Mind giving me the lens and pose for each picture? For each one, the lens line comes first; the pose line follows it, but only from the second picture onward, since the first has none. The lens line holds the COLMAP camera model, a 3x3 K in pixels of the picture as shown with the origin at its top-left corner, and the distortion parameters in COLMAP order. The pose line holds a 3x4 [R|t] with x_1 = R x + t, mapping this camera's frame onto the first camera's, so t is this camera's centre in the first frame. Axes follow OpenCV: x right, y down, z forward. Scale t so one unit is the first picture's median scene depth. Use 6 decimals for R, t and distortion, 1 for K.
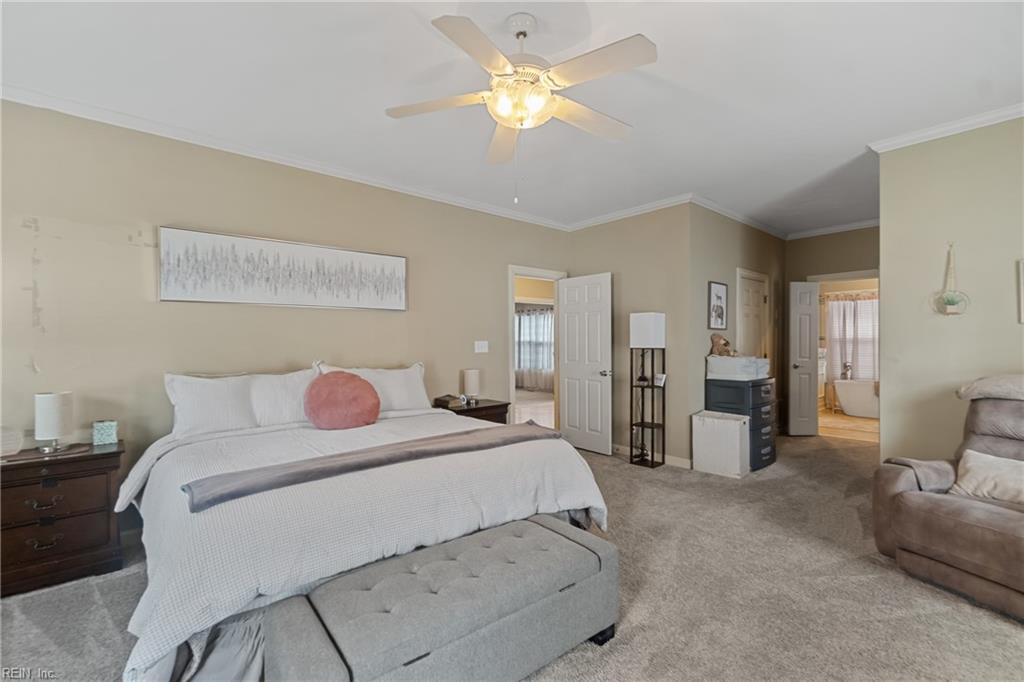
lens RADIAL K [[448.8, 0, 510.1], [0, 448.8, 342.5], [0, 0, 1]] dist [-0.005445, 0.001285]
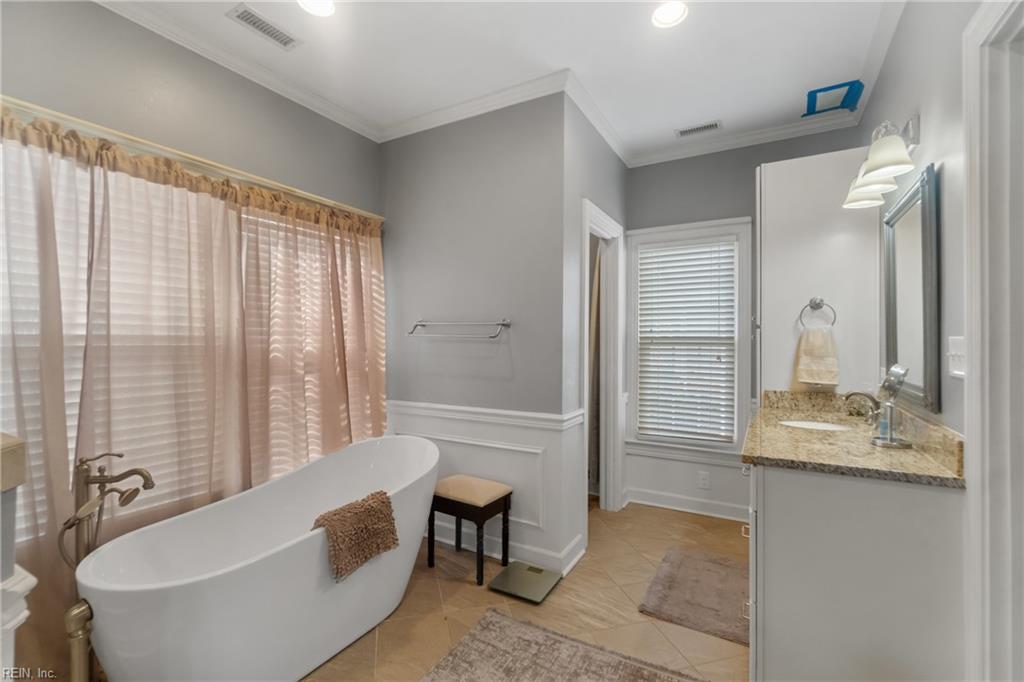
lens RADIAL K [[448.8, 0, 515.2], [0, 448.8, 339.0], [0, 0, 1]] dist [-0.005445, 0.001285]
pose [[-0.357805, 0.011057, 0.933731, 0.489450], [-0.001287, 0.999923, -0.012334, -0.005722], [-0.933795, -0.005615, -0.357763, 0.881252]]
